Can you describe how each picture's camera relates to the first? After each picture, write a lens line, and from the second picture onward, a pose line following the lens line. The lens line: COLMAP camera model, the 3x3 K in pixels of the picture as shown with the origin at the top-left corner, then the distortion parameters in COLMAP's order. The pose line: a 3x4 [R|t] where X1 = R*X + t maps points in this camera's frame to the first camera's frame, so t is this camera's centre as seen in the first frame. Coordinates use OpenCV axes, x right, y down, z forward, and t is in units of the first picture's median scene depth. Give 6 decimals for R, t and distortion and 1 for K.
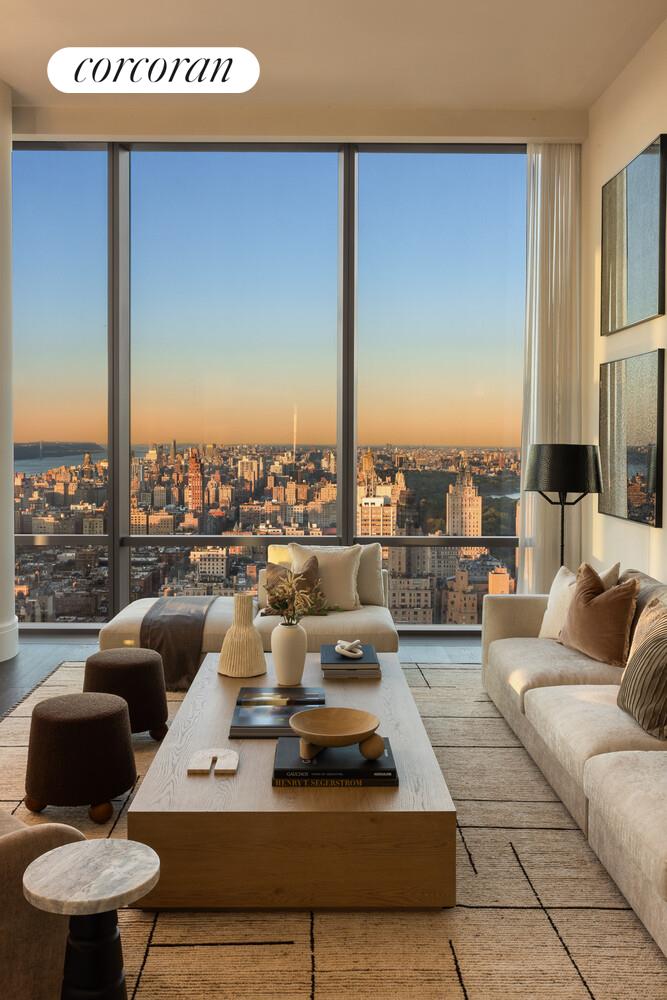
lens RADIAL K [[881.3, 0, 321.6], [0, 881.3, 458.6], [0, 0, 1]] dist [-0.007822, -0.001723]
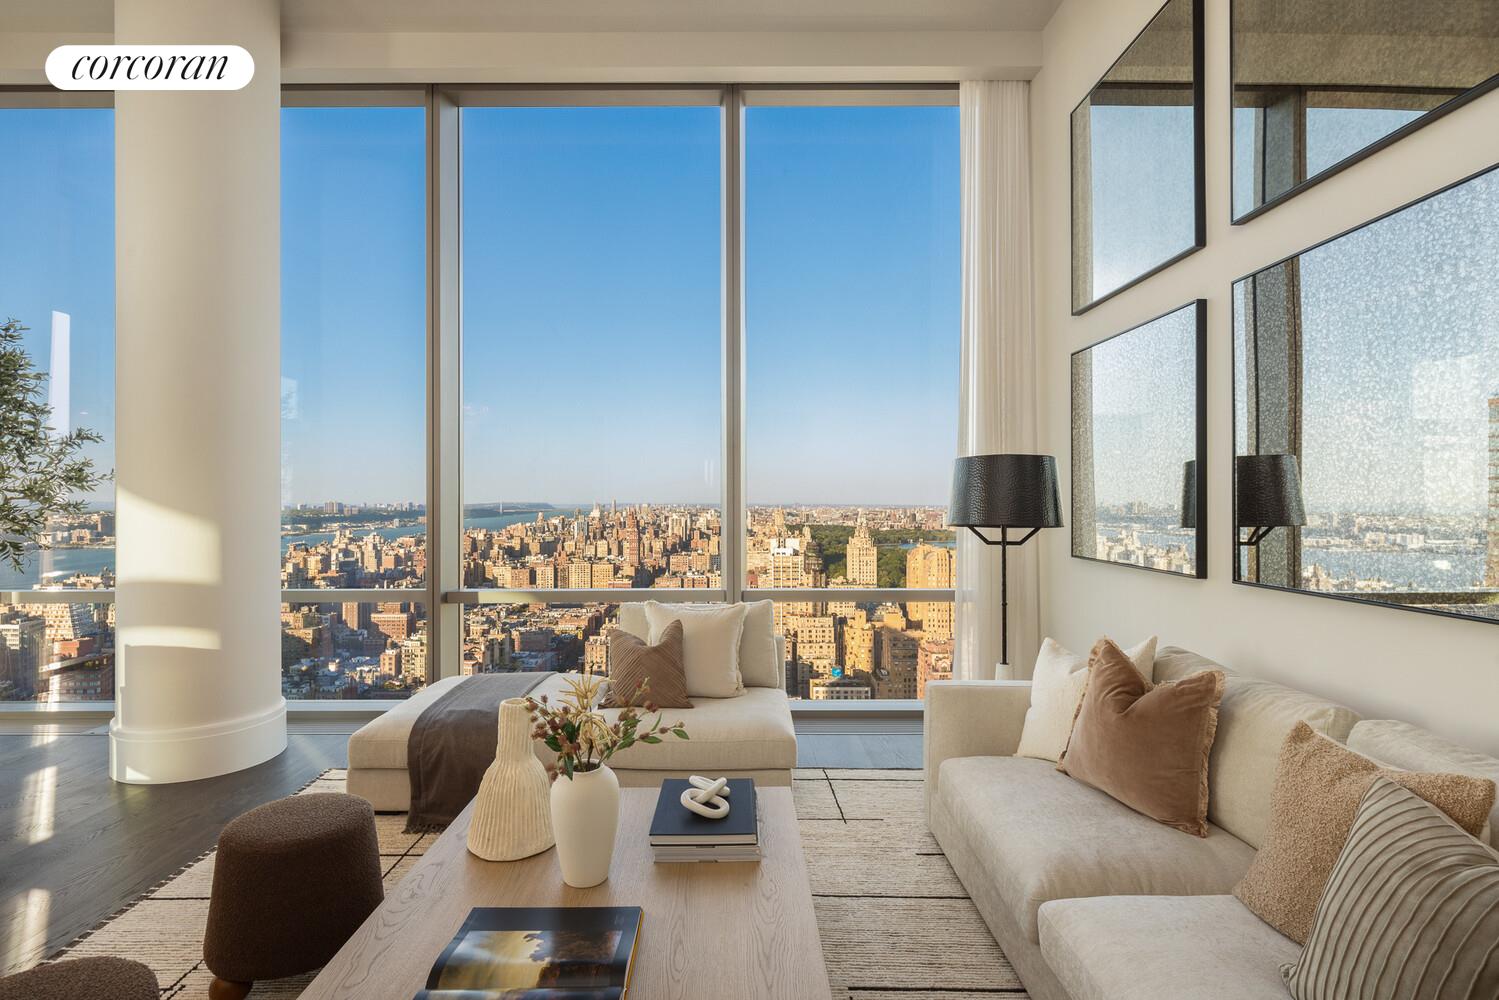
lens RADIAL K [[749.3, 0, 729.7], [0, 749.3, 503.2], [0, 0, 1]] dist [0.000499, 0.000423]
pose [[0.999885, -0.007119, -0.013358, 0.045351], [0.006899, 0.999840, -0.016492, 0.029156], [0.013473, 0.016398, 0.999775, 0.427643]]
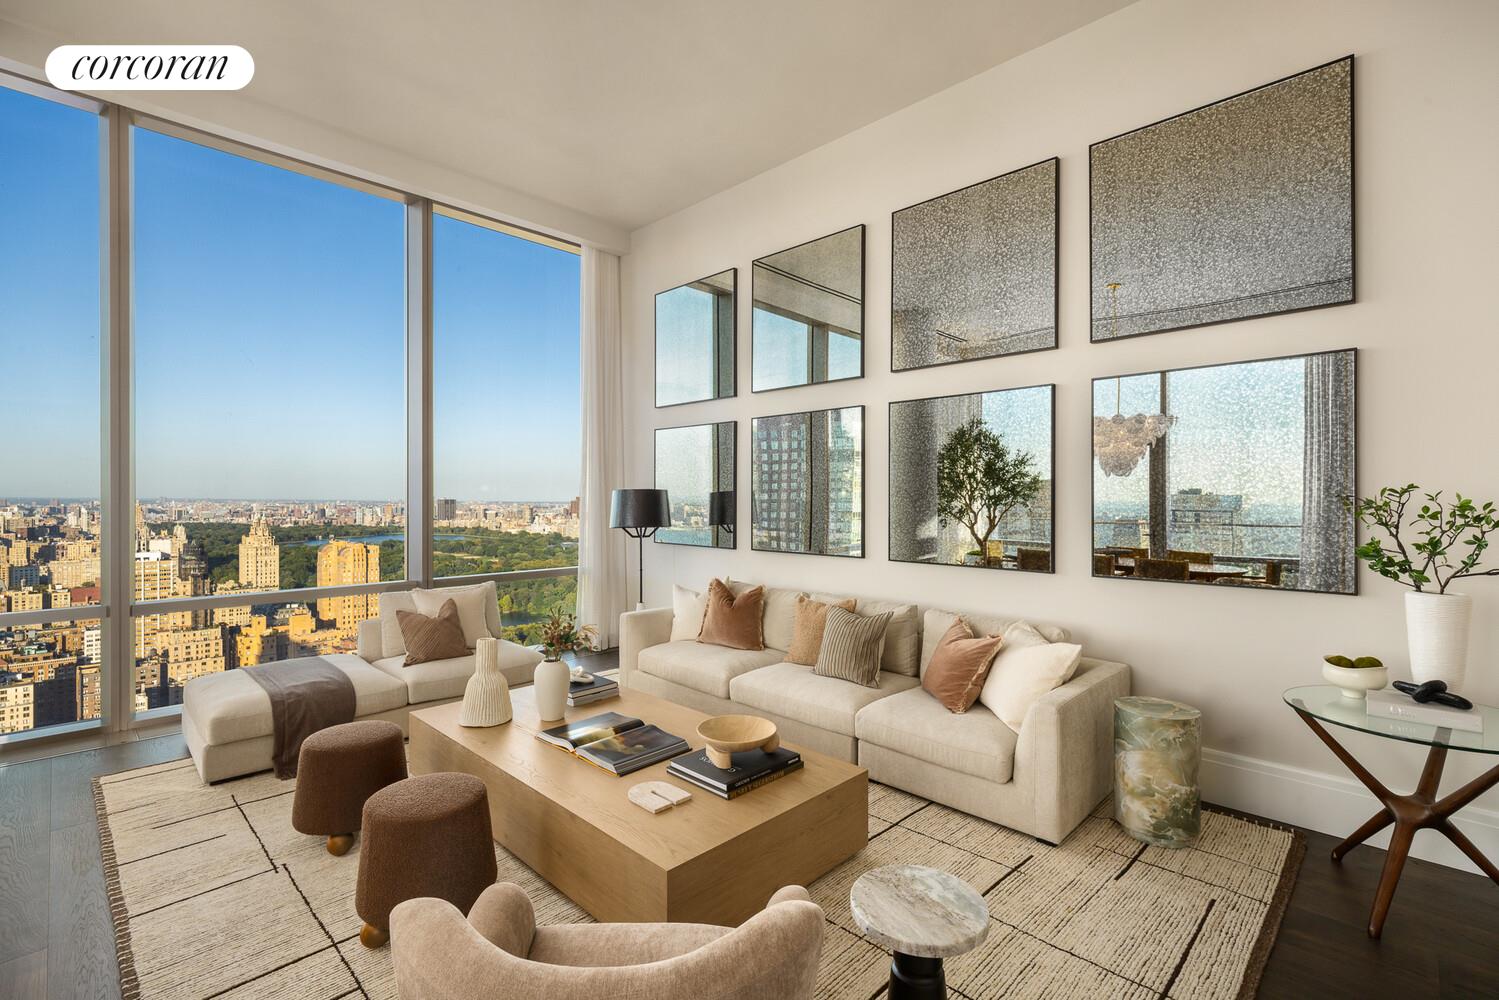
lens RADIAL K [[679.6, 0, 749.5], [0, 679.6, 500.0], [0, 0, 1]] dist [-0.000663, 0.000210]
pose [[0.705060, -0.007073, 0.709112, -0.339921], [0.014796, 0.999879, -0.004738, 0.006035], [-0.708993, 0.013832, 0.705080, 0.214634]]
